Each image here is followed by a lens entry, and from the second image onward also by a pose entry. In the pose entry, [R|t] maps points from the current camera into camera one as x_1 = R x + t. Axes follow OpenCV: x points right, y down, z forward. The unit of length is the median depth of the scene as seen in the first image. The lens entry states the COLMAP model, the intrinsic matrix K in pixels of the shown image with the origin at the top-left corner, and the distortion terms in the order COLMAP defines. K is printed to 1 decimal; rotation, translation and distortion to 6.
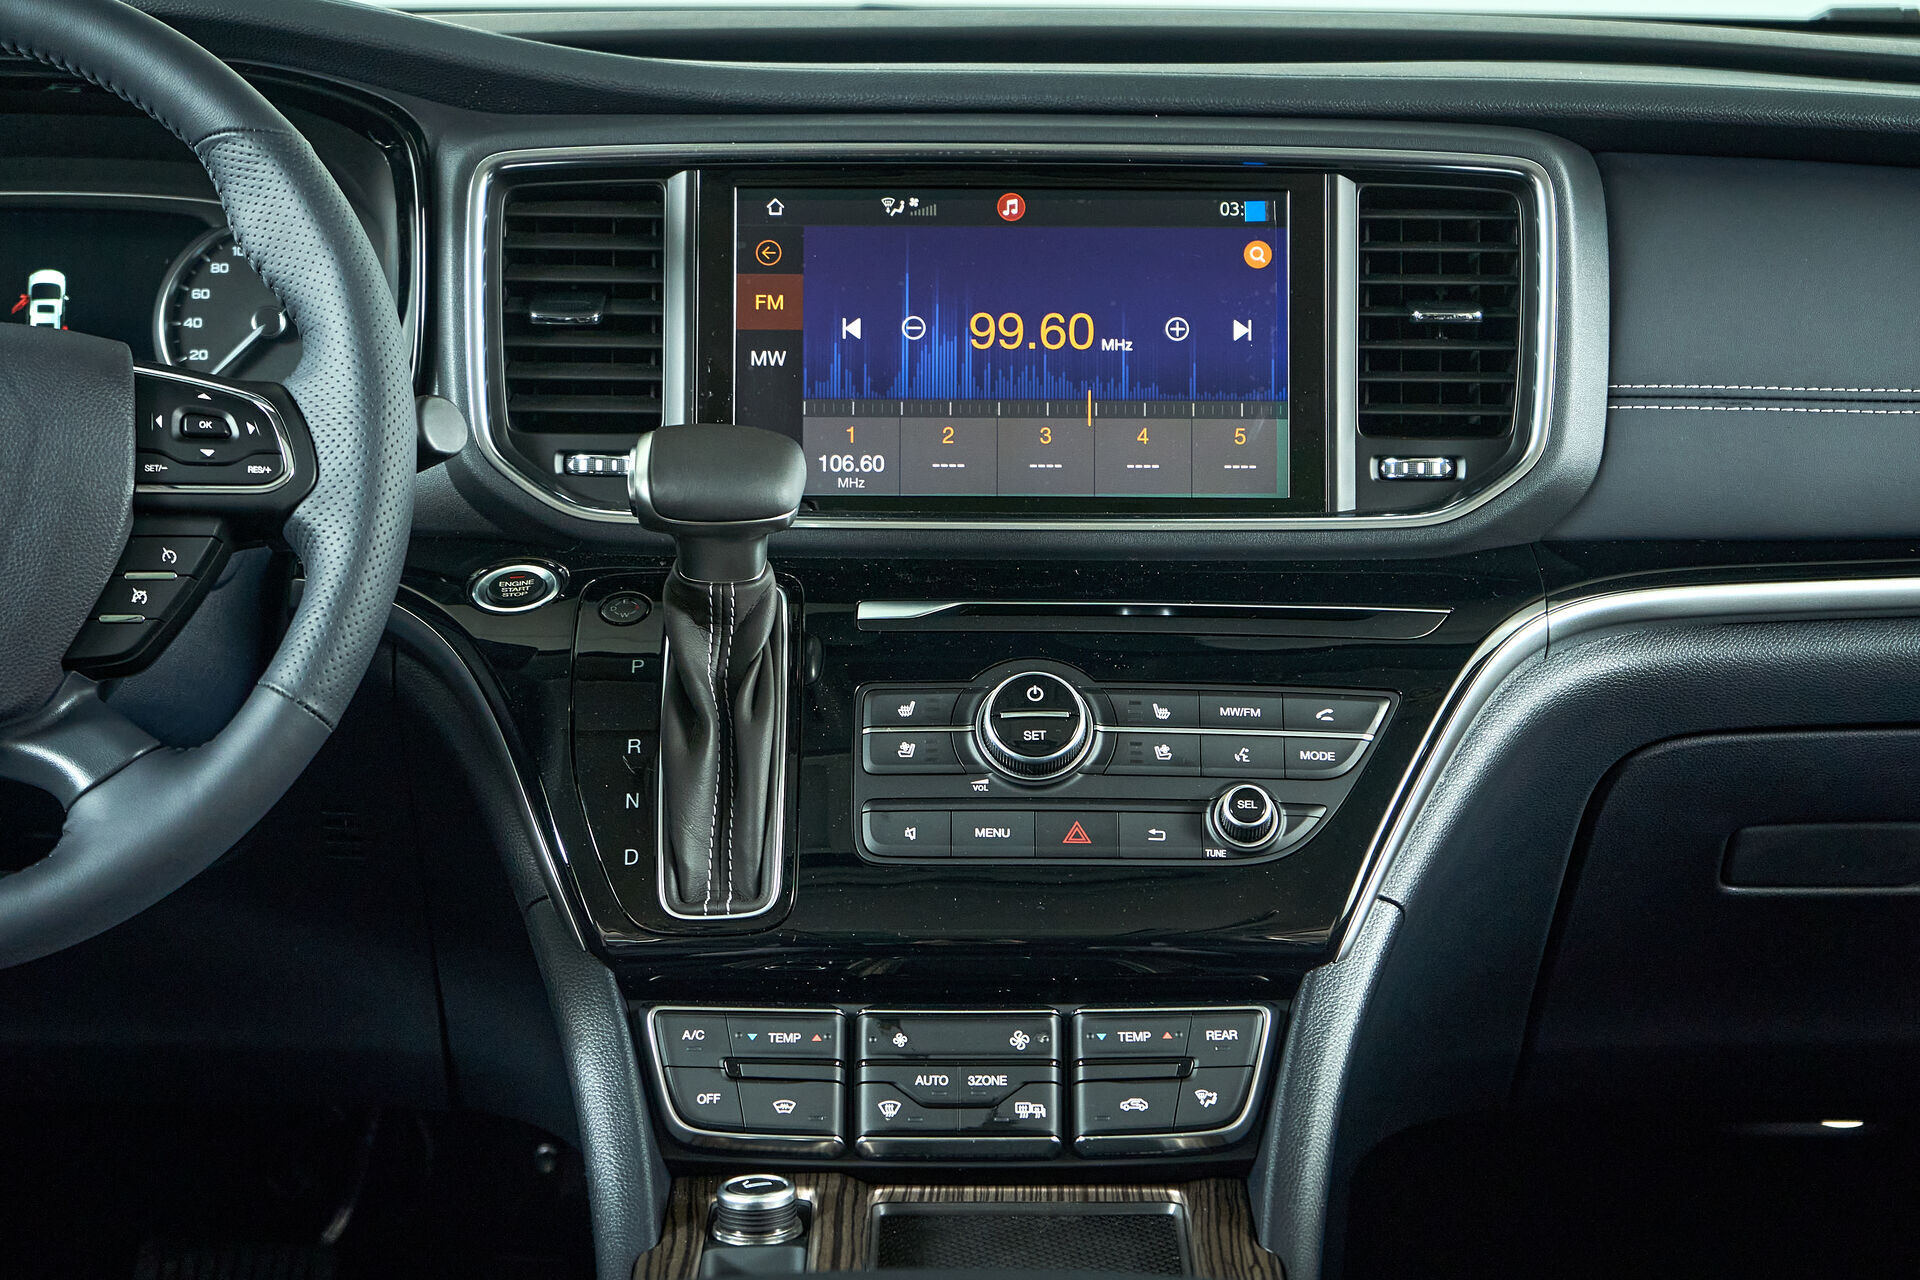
lens RADIAL K [[3932.9, 0, 960.0], [0, 3932.9, 640.0], [0, 0, 1]] dist [-0.134632, -0.051211]
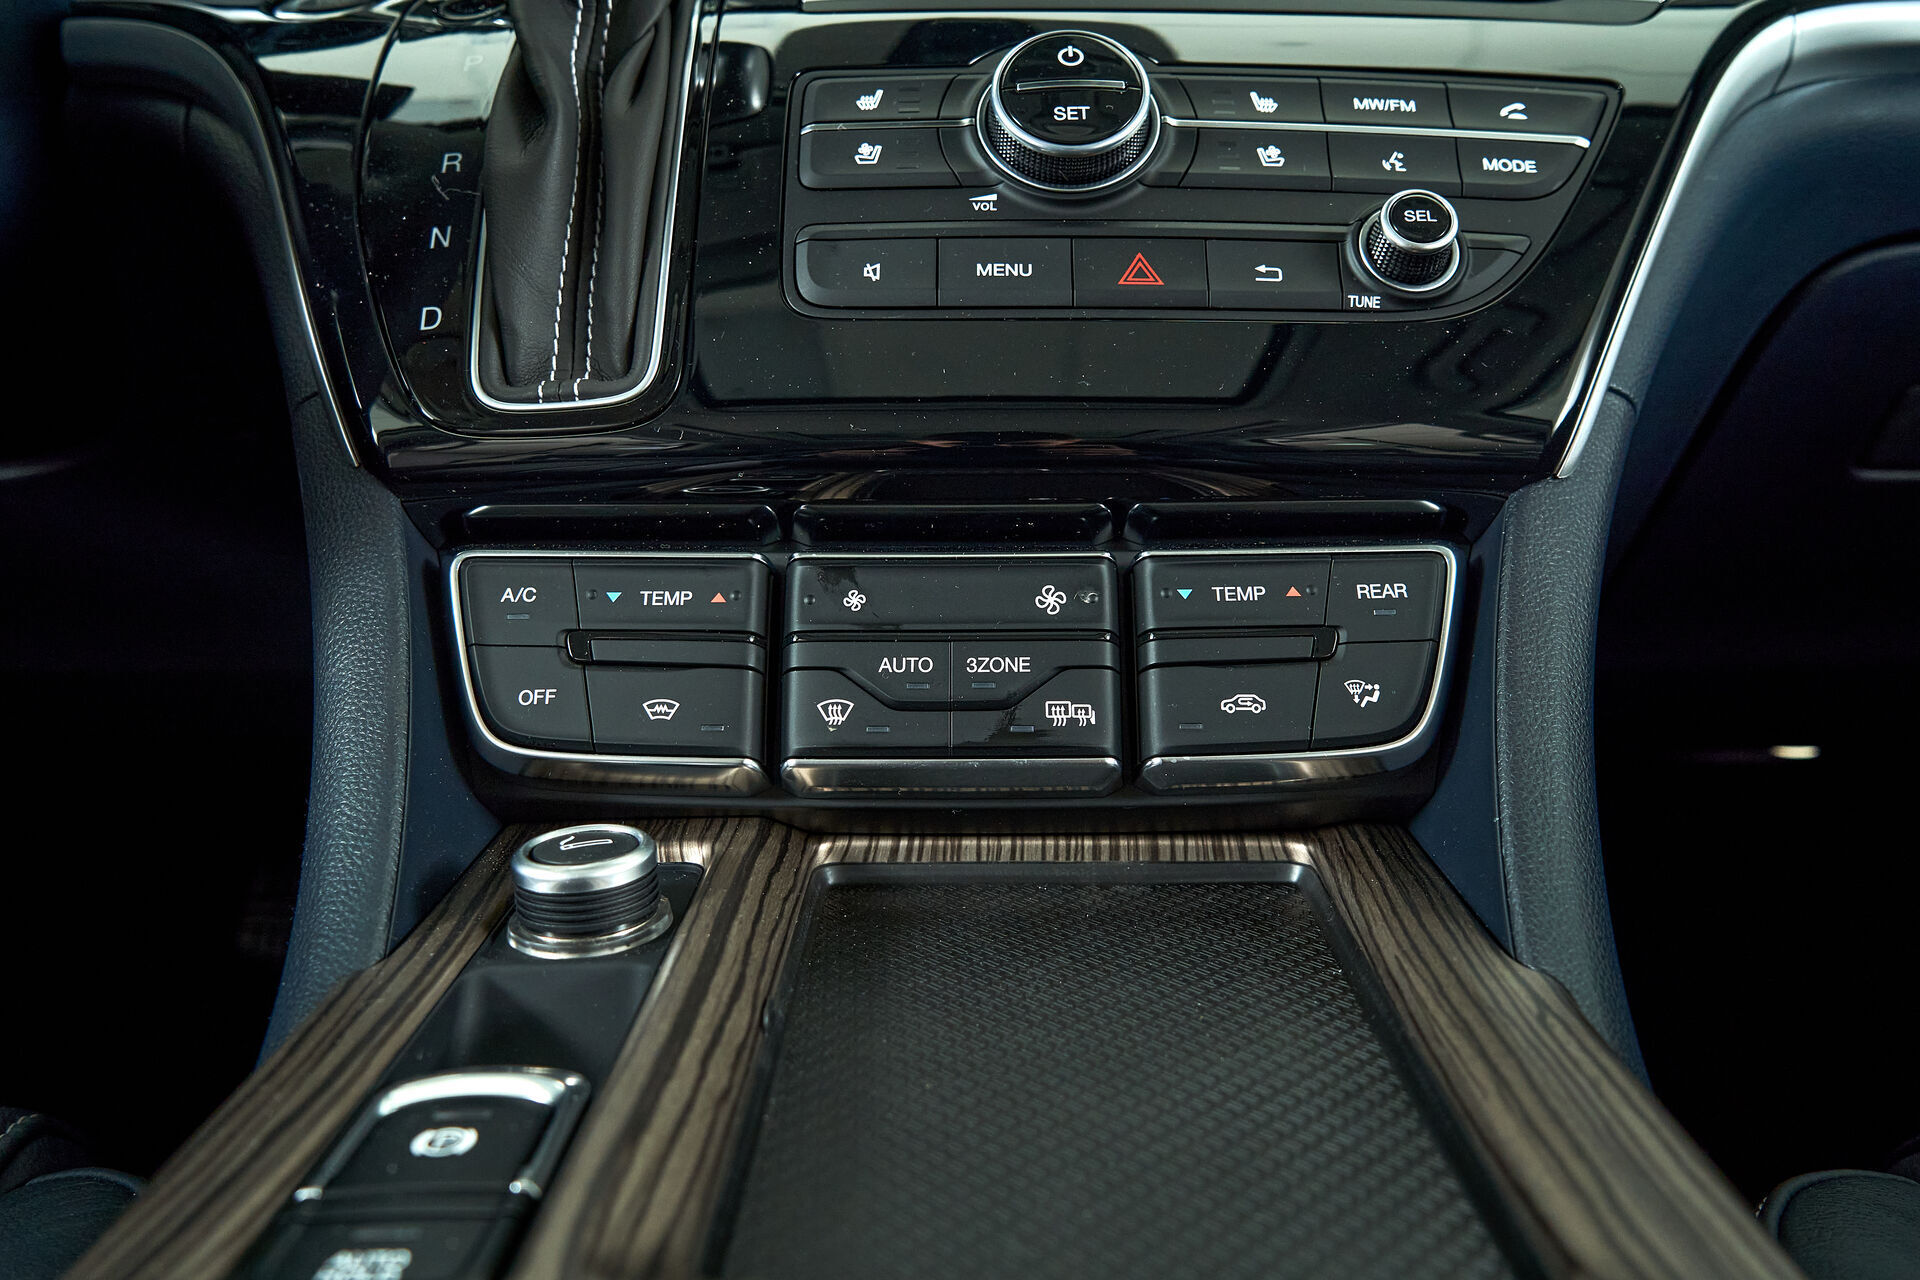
lens RADIAL K [[1533.8, 0, 960.0], [0, 1533.8, 640.0], [0, 0, 1]] dist [0.001094, -0.001684]
pose [[0.999947, -0.004265, -0.009364, 0.003284], [0.004646, 0.999148, 0.040999, 0.097842], [0.009181, -0.041040, 0.999115, 0.758226]]
